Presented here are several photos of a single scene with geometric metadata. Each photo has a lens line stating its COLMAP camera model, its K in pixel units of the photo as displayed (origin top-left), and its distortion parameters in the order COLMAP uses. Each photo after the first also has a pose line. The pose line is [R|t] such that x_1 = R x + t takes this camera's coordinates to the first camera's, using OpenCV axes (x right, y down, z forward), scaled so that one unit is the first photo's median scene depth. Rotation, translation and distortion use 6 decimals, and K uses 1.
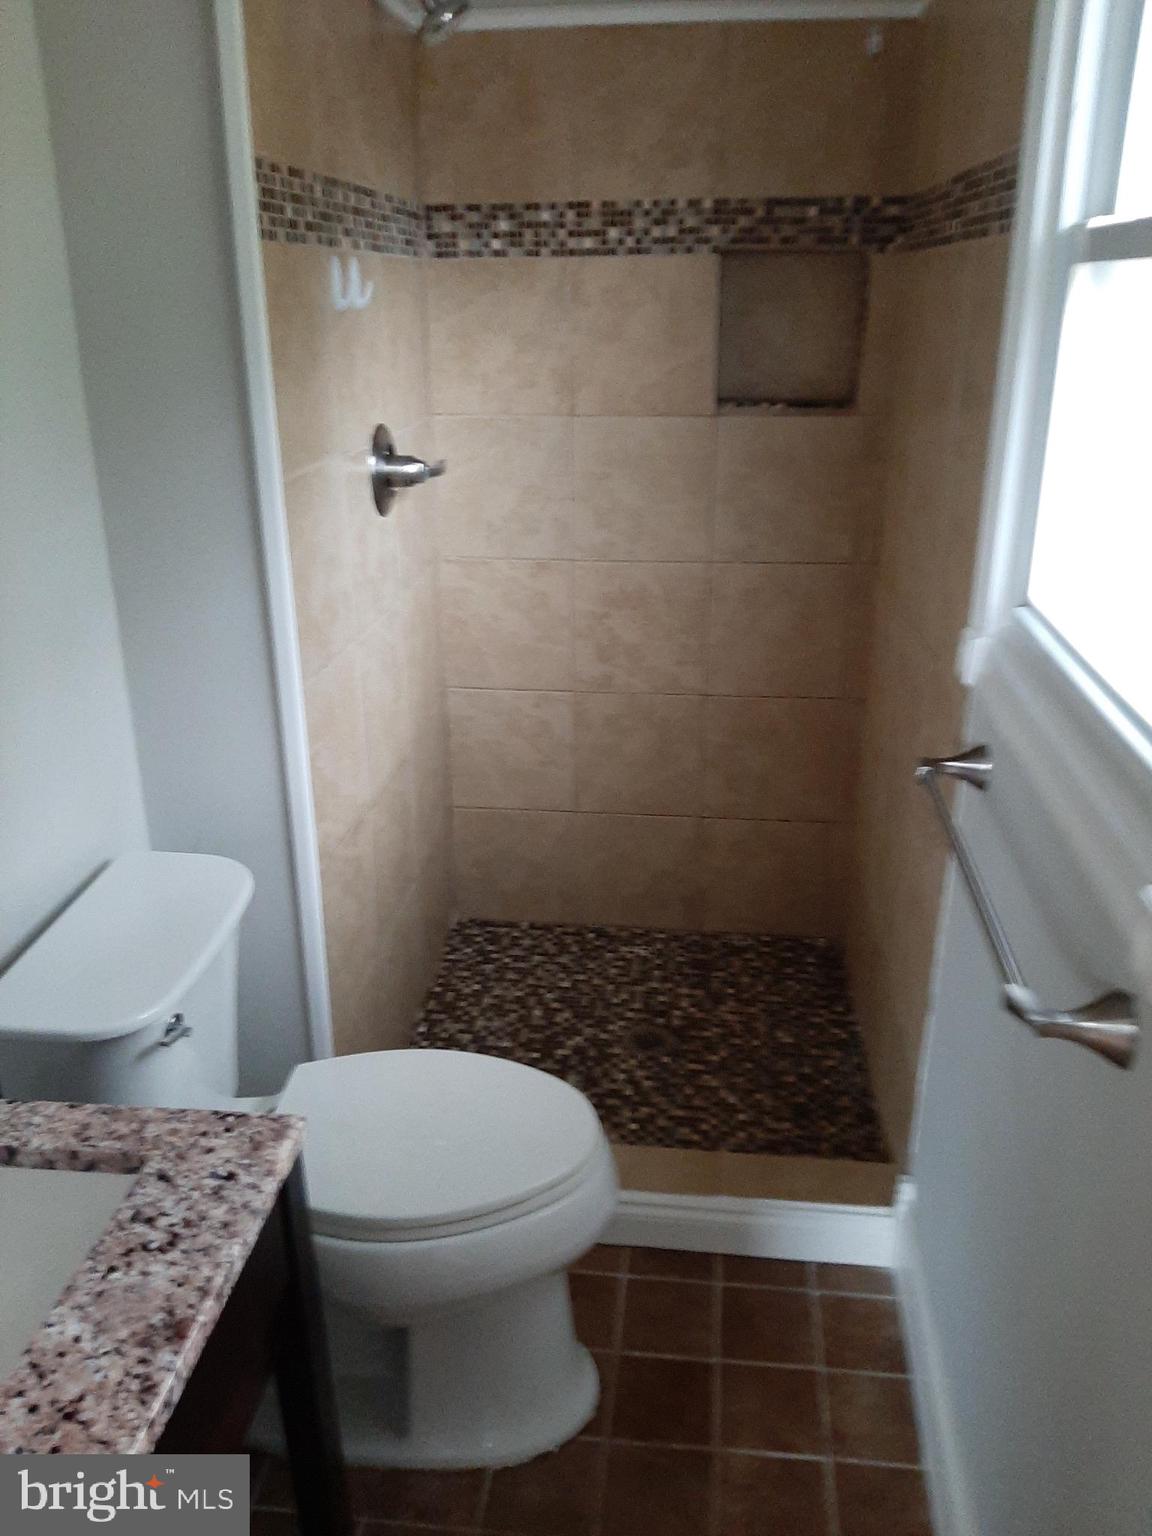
lens RADIAL K [[1205.9, 0, 574.7], [0, 1205.9, 754.6], [0, 0, 1]] dist [0.080209, -0.161383]
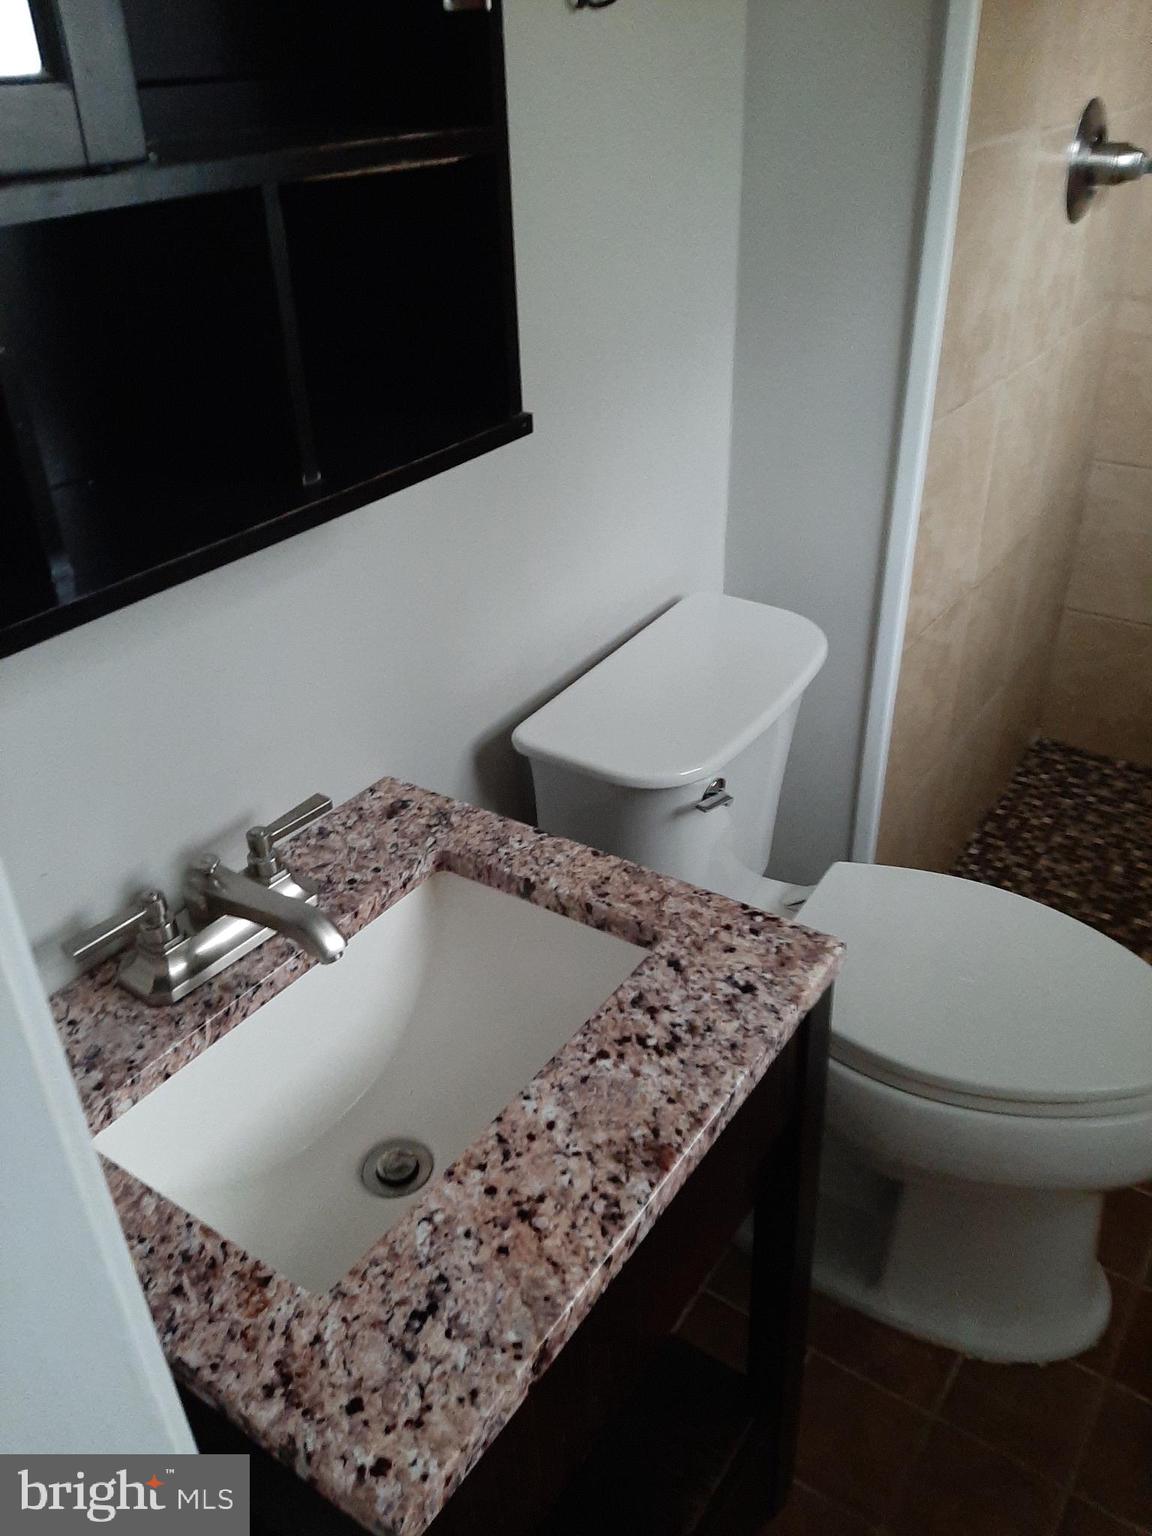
lens RADIAL K [[1205.9, 0, 574.7], [0, 1205.9, 754.6], [0, 0, 1]] dist [0.080209, -0.161383]
pose [[0.883269, 0.226780, -0.410373, -0.074627], [-0.148583, 0.965520, 0.213761, 0.027620], [0.444700, -0.127834, 0.886510, 0.205769]]
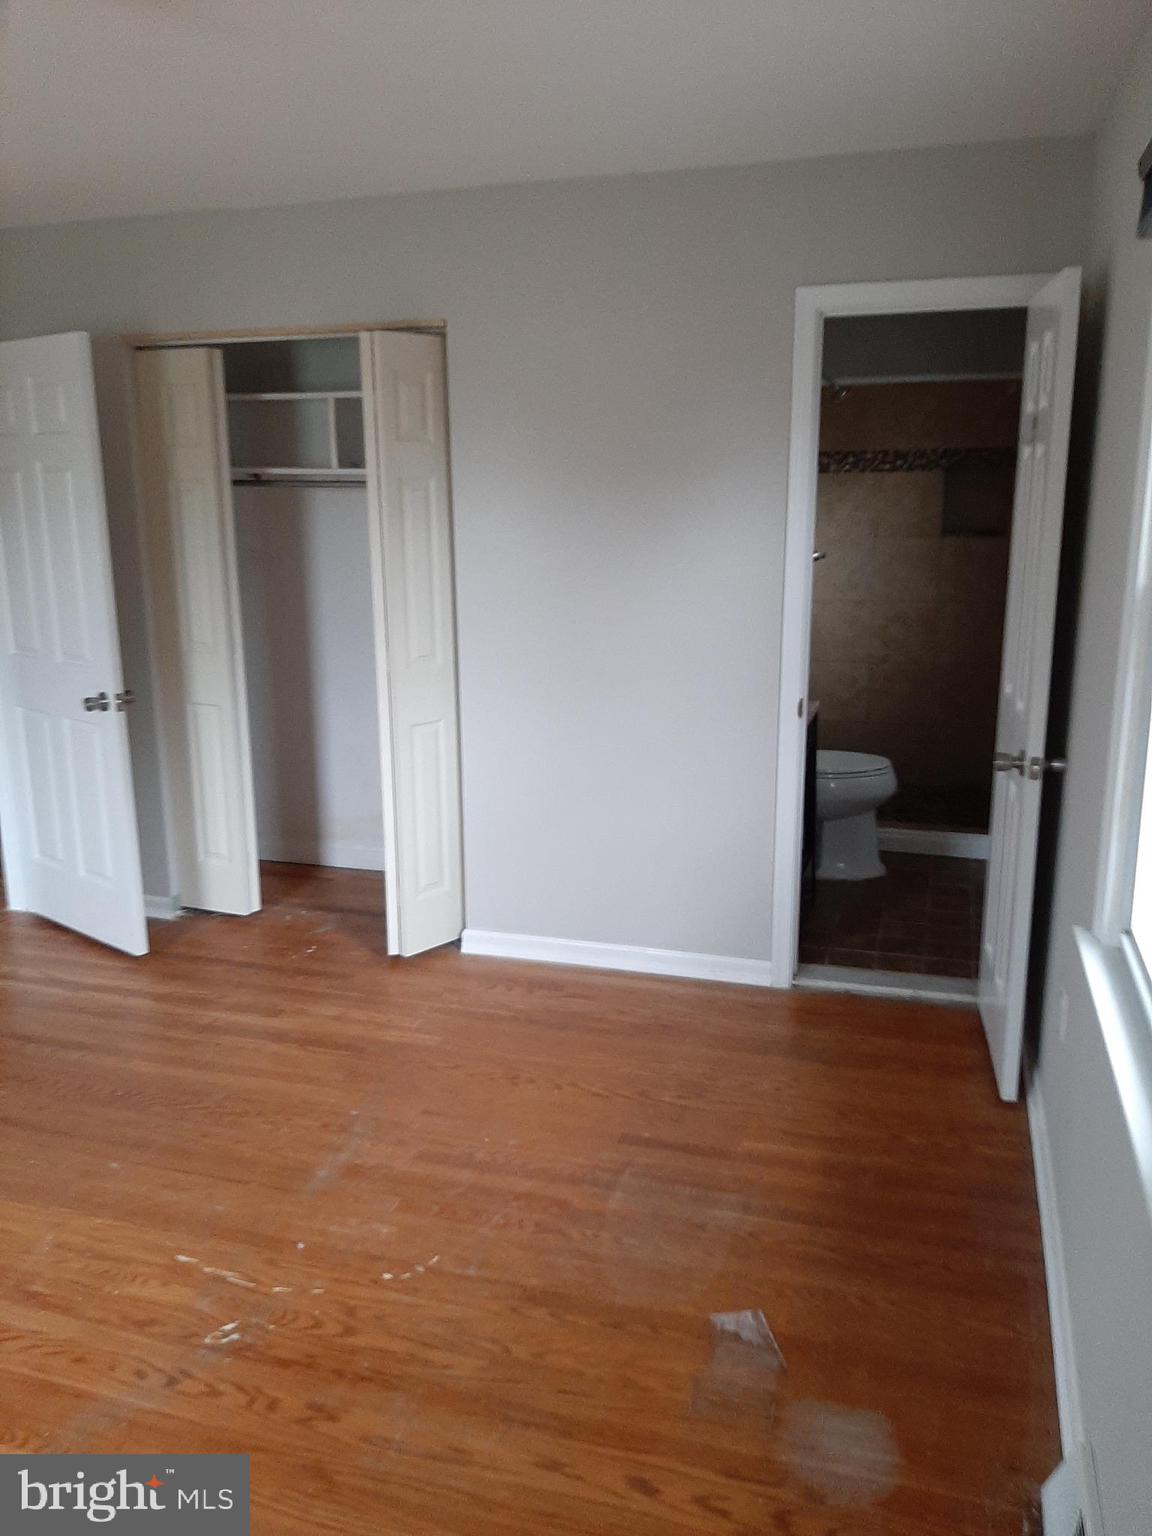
lens RADIAL K [[1186.7, 0, 576.3], [0, 1186.7, 761.1], [0, 0, 1]] dist [0.083125, -0.206399]
pose [[0.982658, 0.041473, -0.180728, -0.281262], [-0.064445, 0.990293, -0.123151, 0.951578], [0.173866, 0.132663, 0.975793, -2.616003]]
